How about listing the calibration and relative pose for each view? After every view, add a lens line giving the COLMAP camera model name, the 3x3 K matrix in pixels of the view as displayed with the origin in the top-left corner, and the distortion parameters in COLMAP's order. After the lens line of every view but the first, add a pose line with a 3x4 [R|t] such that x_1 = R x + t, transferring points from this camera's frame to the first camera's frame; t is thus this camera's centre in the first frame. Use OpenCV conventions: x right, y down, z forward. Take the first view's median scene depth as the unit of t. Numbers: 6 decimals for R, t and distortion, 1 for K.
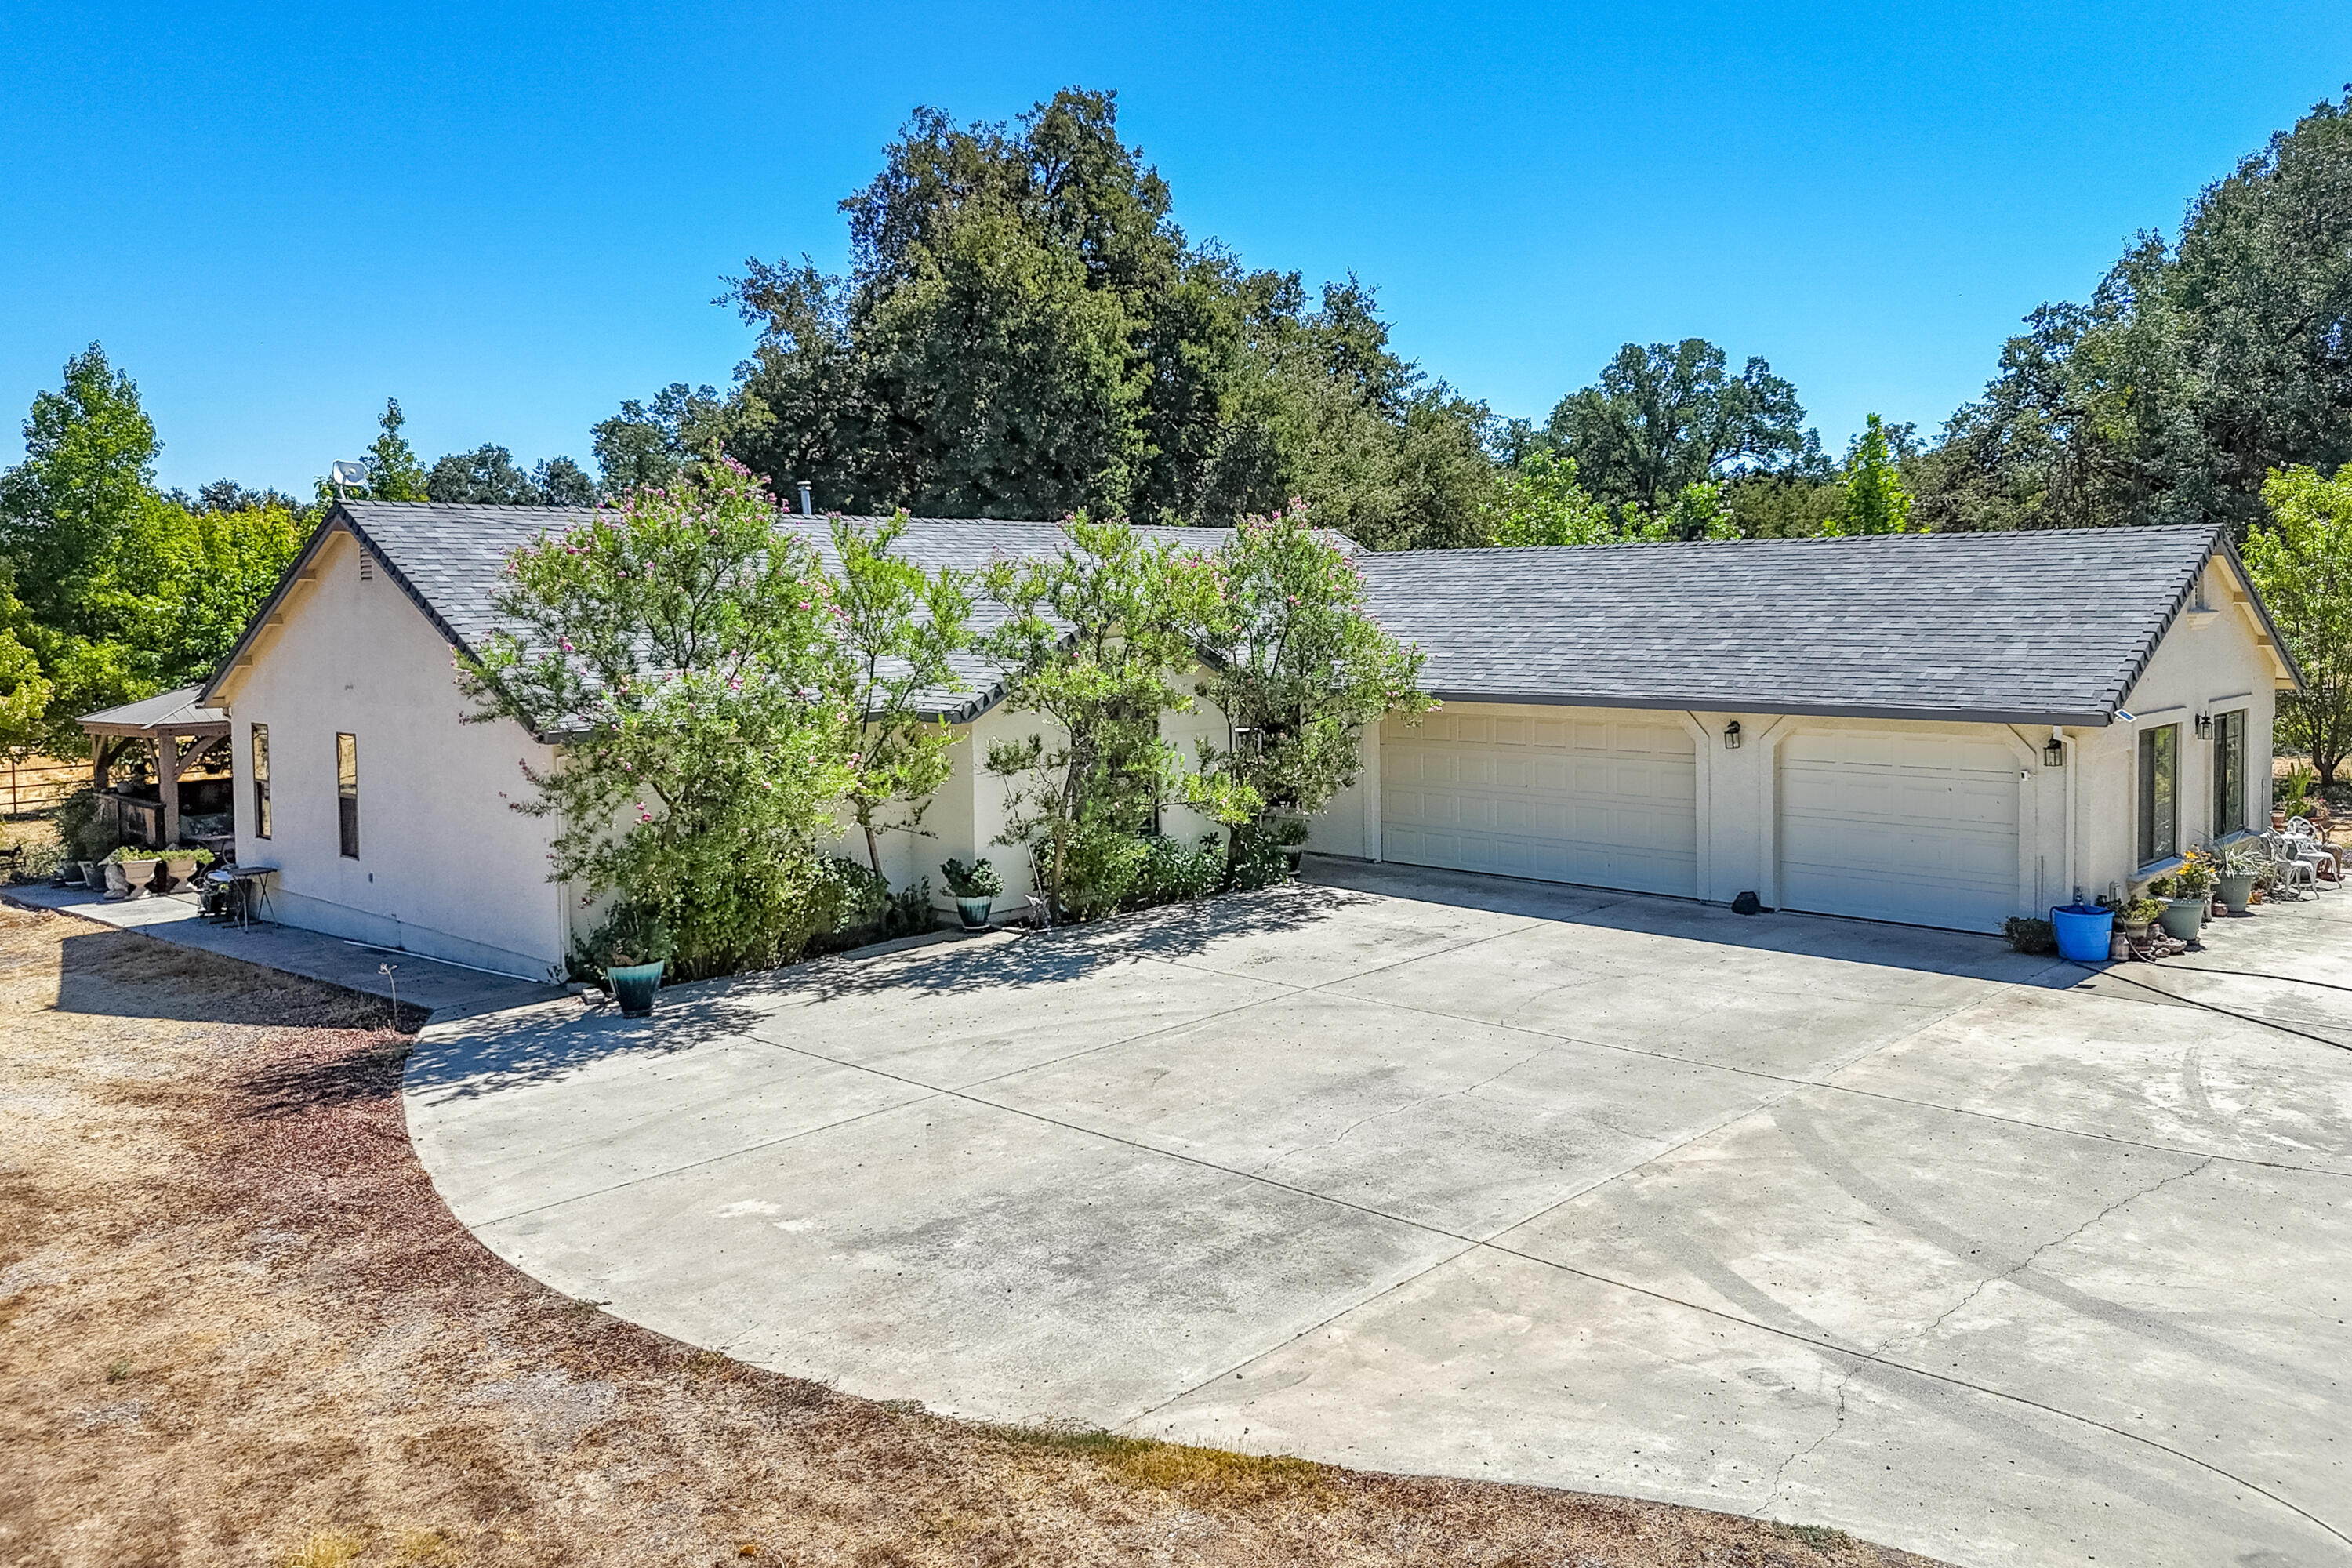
lens RADIAL K [[1678.2, 0, 1202.7], [0, 1678.2, 784.3], [0, 0, 1]] dist [0.004167, -0.005371]
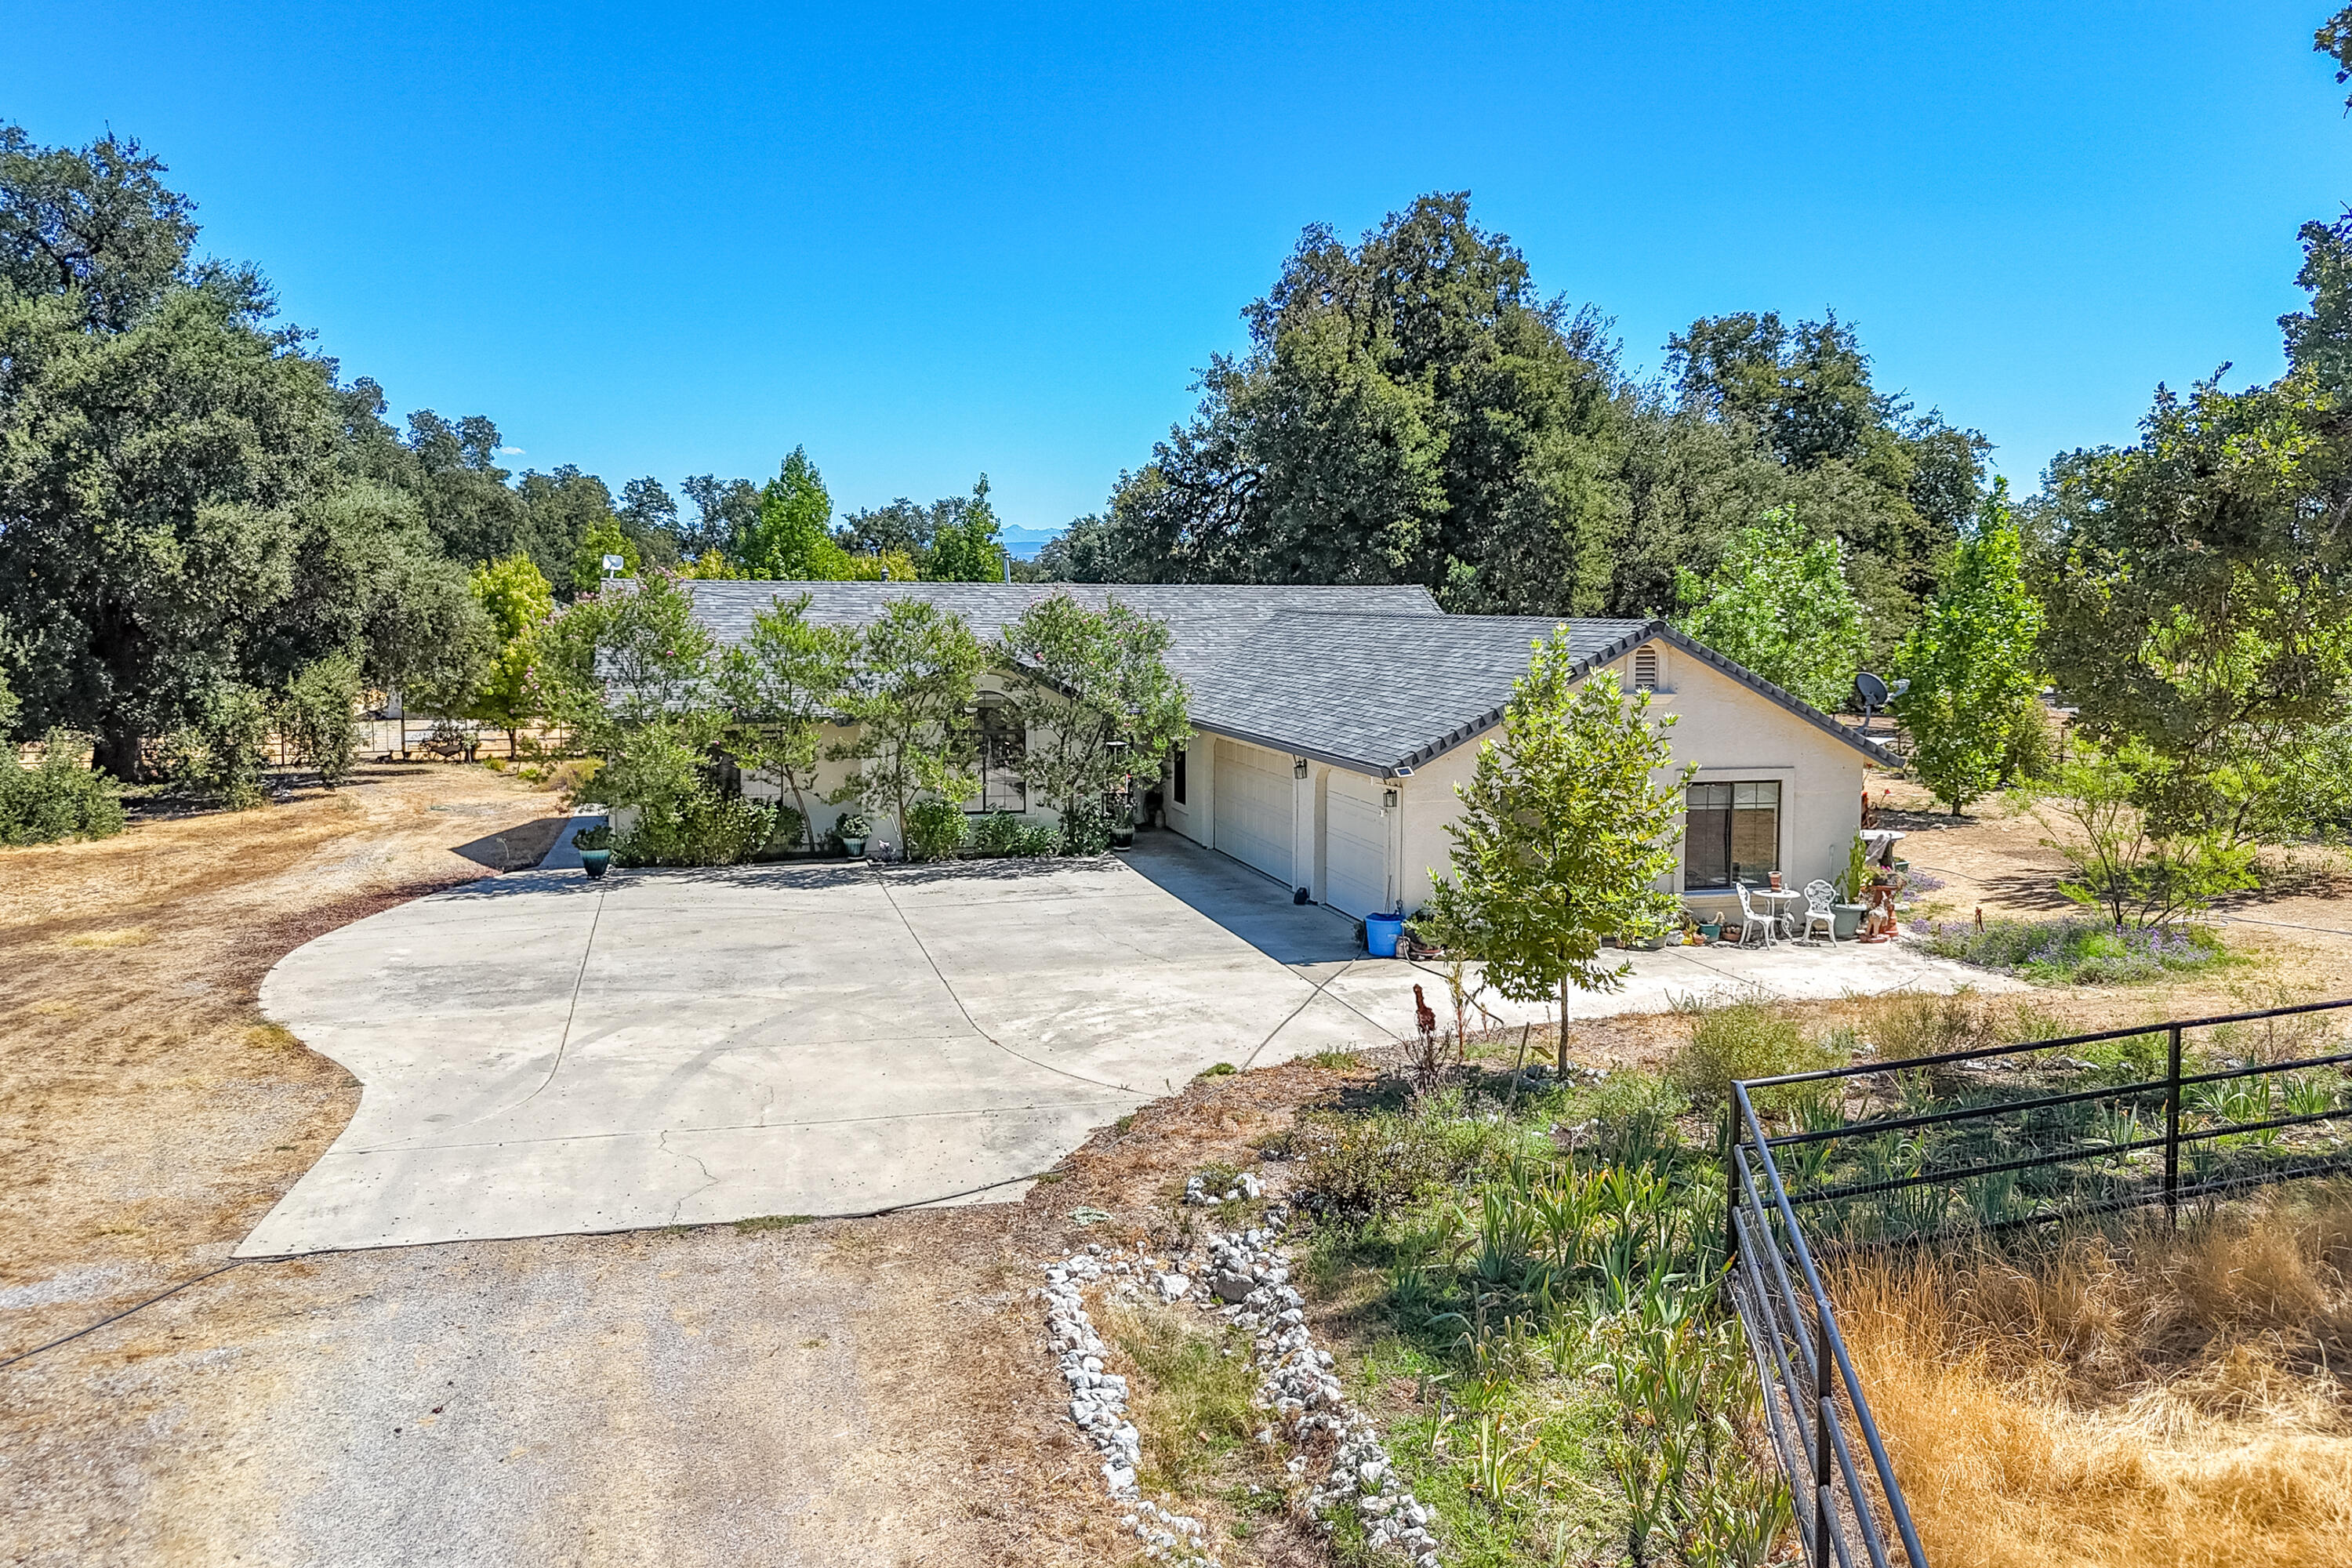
lens RADIAL K [[1638.8, 0, 1176.0], [0, 1638.8, 784.0], [0, 0, 1]] dist [0.003190, -0.068448]
pose [[0.831524, 0.079534, -0.549766, 0.445037], [-0.077220, 0.996638, 0.027388, -0.022689], [0.550096, 0.019679, 0.834870, -0.043369]]
